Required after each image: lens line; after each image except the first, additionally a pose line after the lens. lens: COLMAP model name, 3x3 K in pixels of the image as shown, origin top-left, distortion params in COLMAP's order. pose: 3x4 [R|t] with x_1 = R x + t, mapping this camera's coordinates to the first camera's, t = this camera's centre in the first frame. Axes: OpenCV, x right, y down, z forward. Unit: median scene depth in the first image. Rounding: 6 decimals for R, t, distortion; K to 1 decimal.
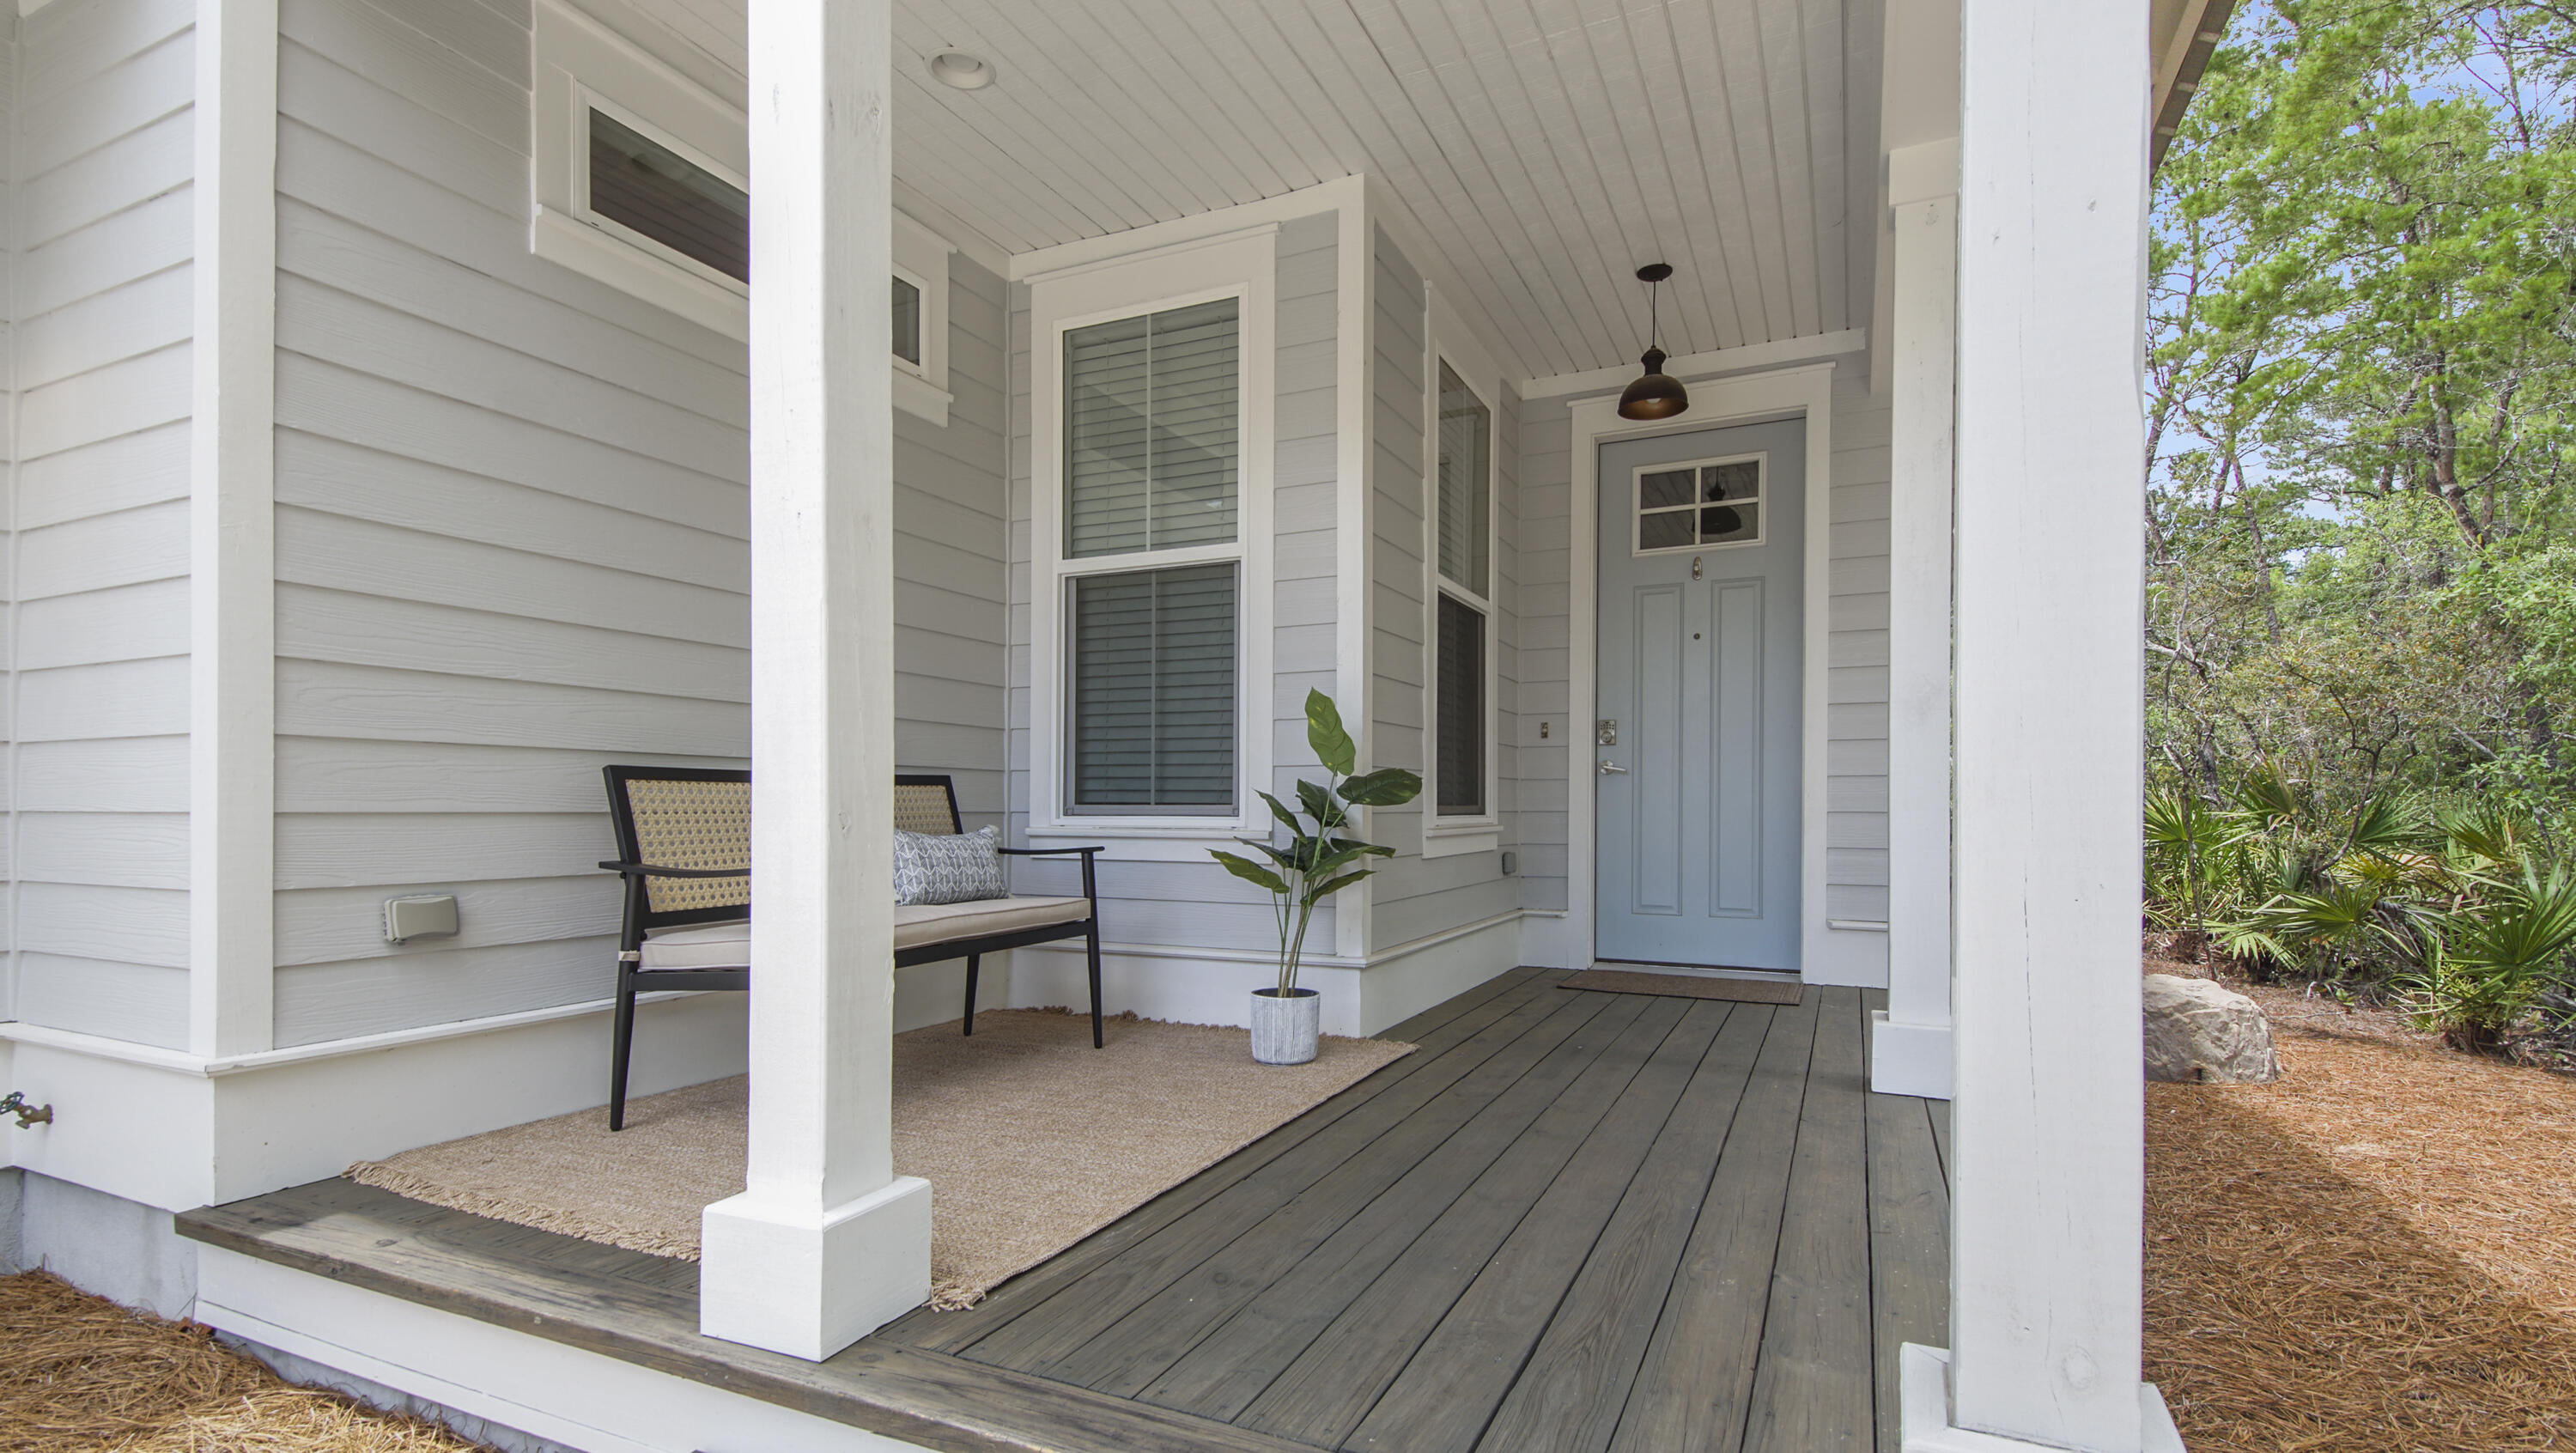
lens RADIAL K [[1144.1, 0, 1326.7], [0, 1144.1, 781.3], [0, 0, 1]] dist [0.042479, -0.022392]
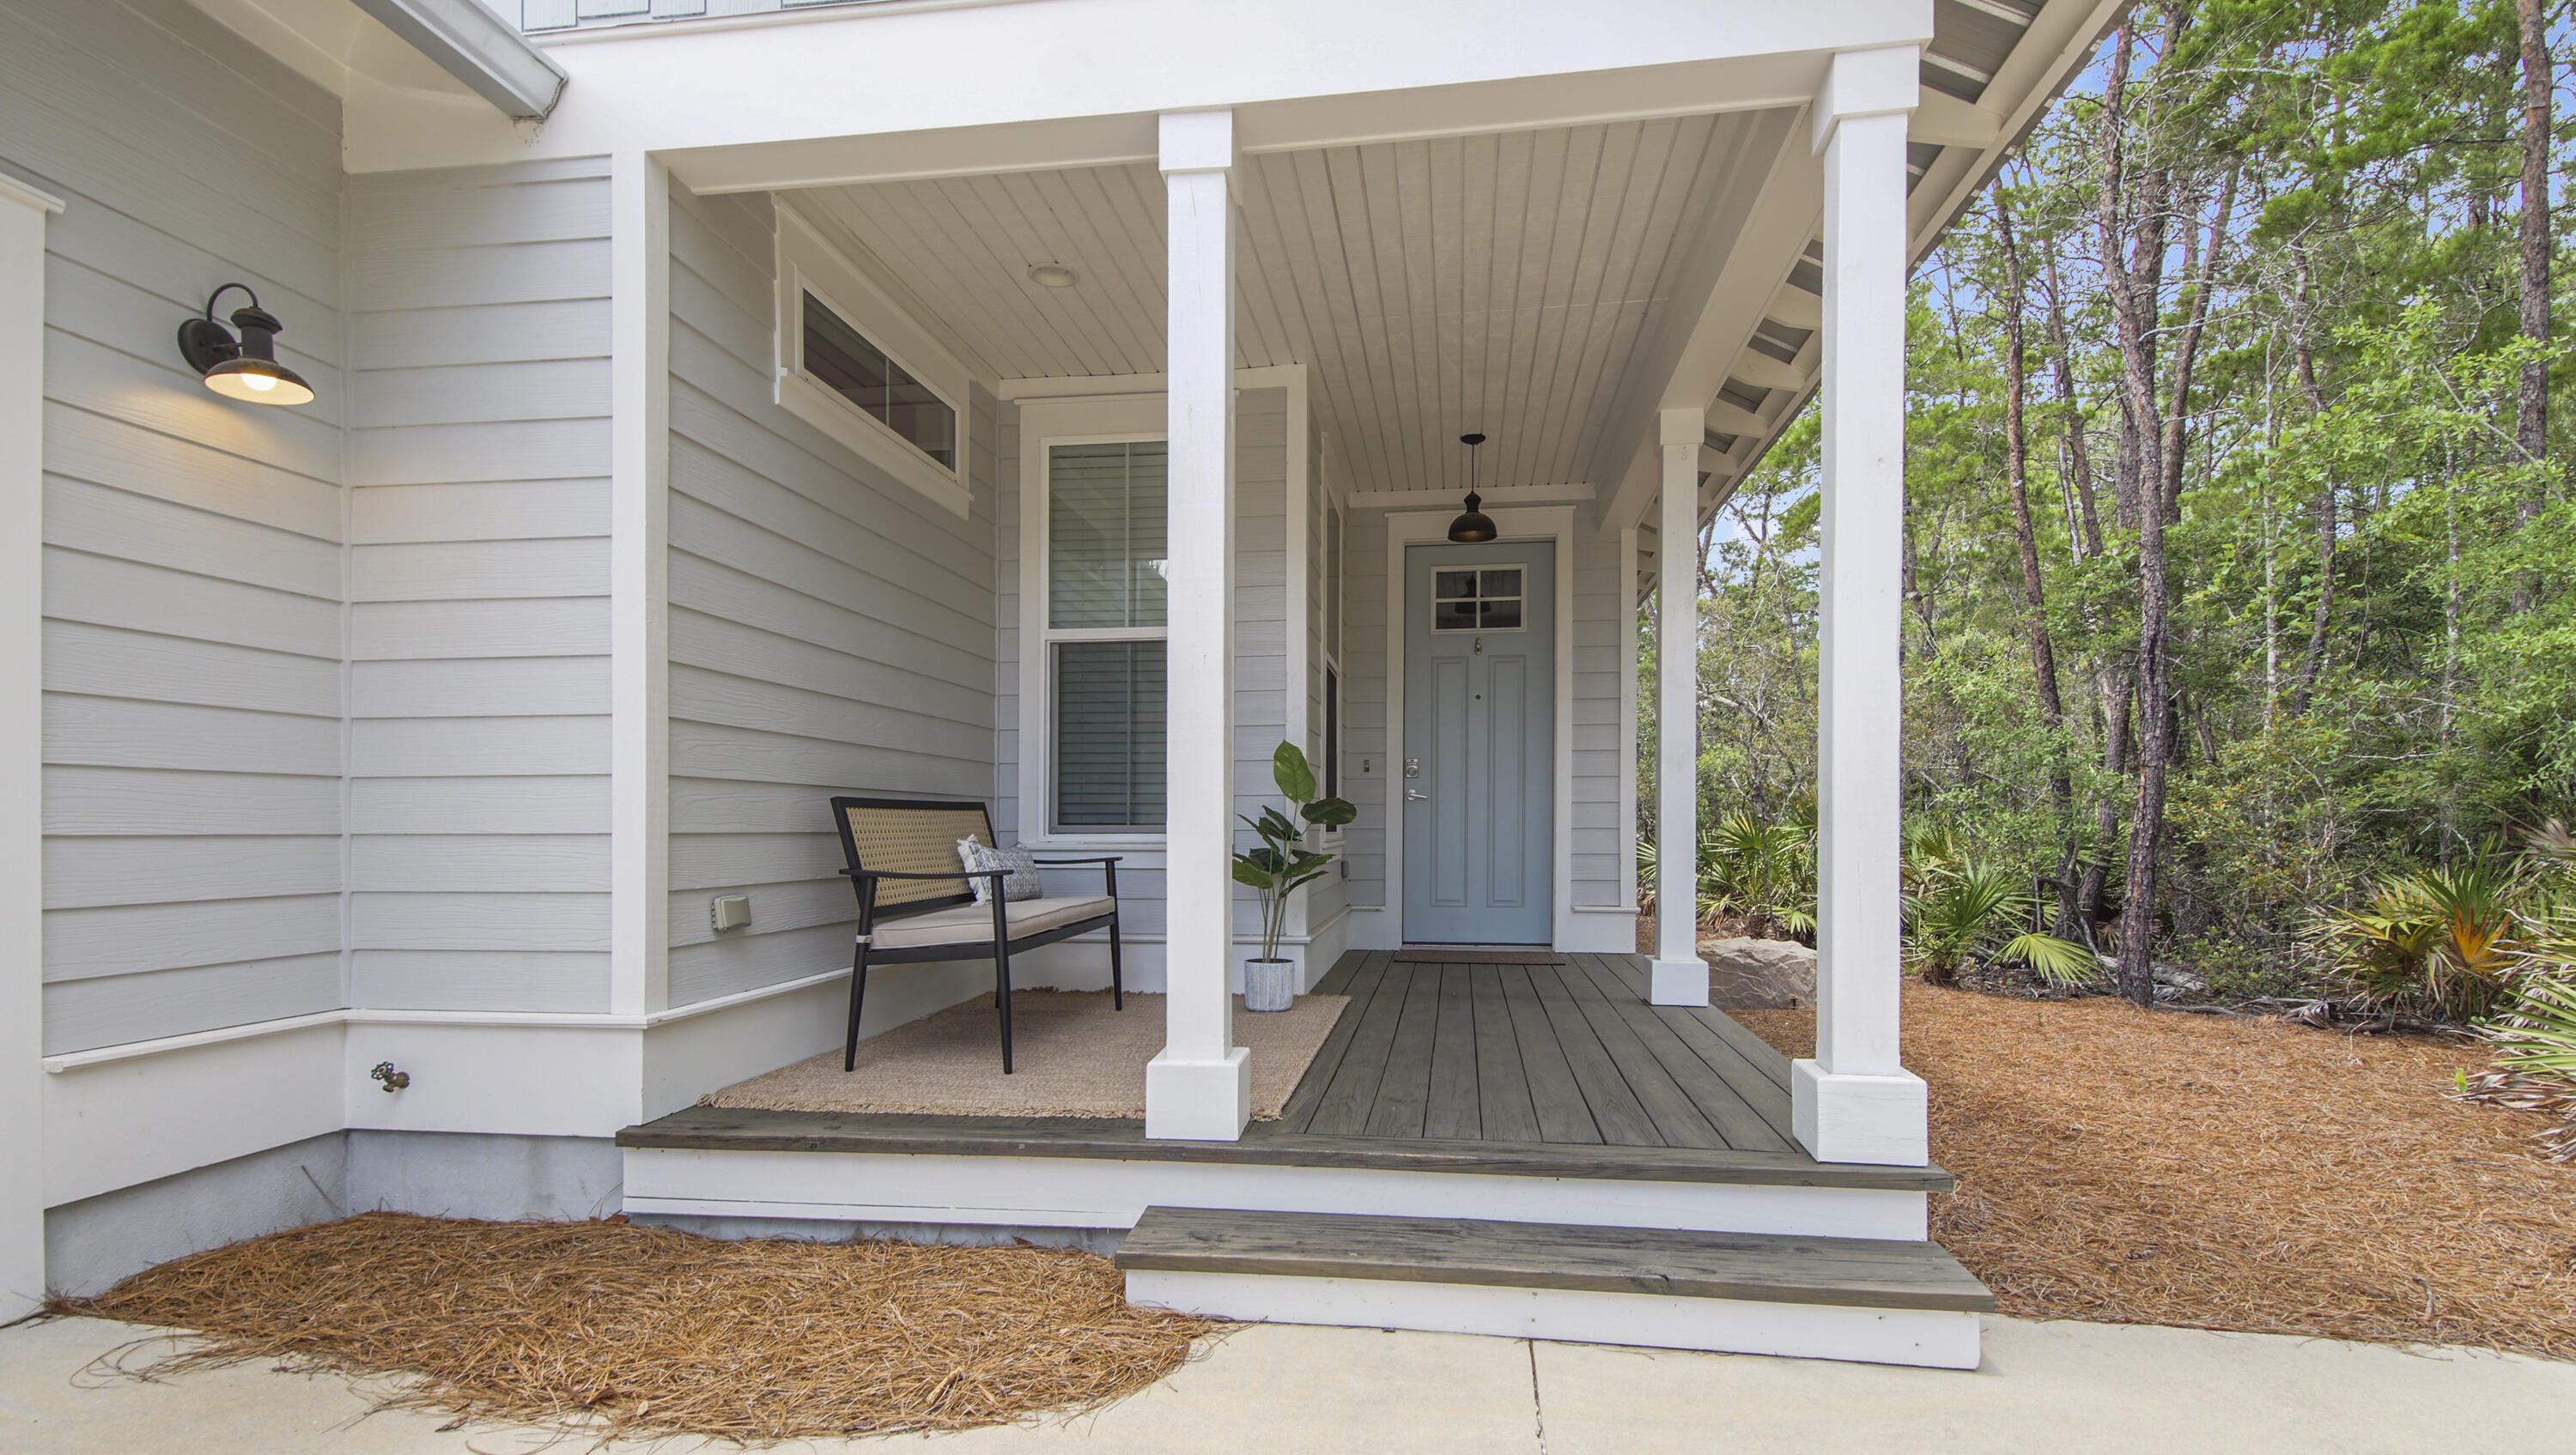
lens RADIAL K [[1134.5, 0, 1303.8], [0, 1134.5, 795.2], [0, 0, 1]] dist [0.036805, -0.000254]
pose [[0.958418, 0.004133, 0.285340, -0.381241], [-0.002948, 0.999985, -0.004580, -0.008717], [-0.285355, 0.003548, 0.958415, -0.316912]]
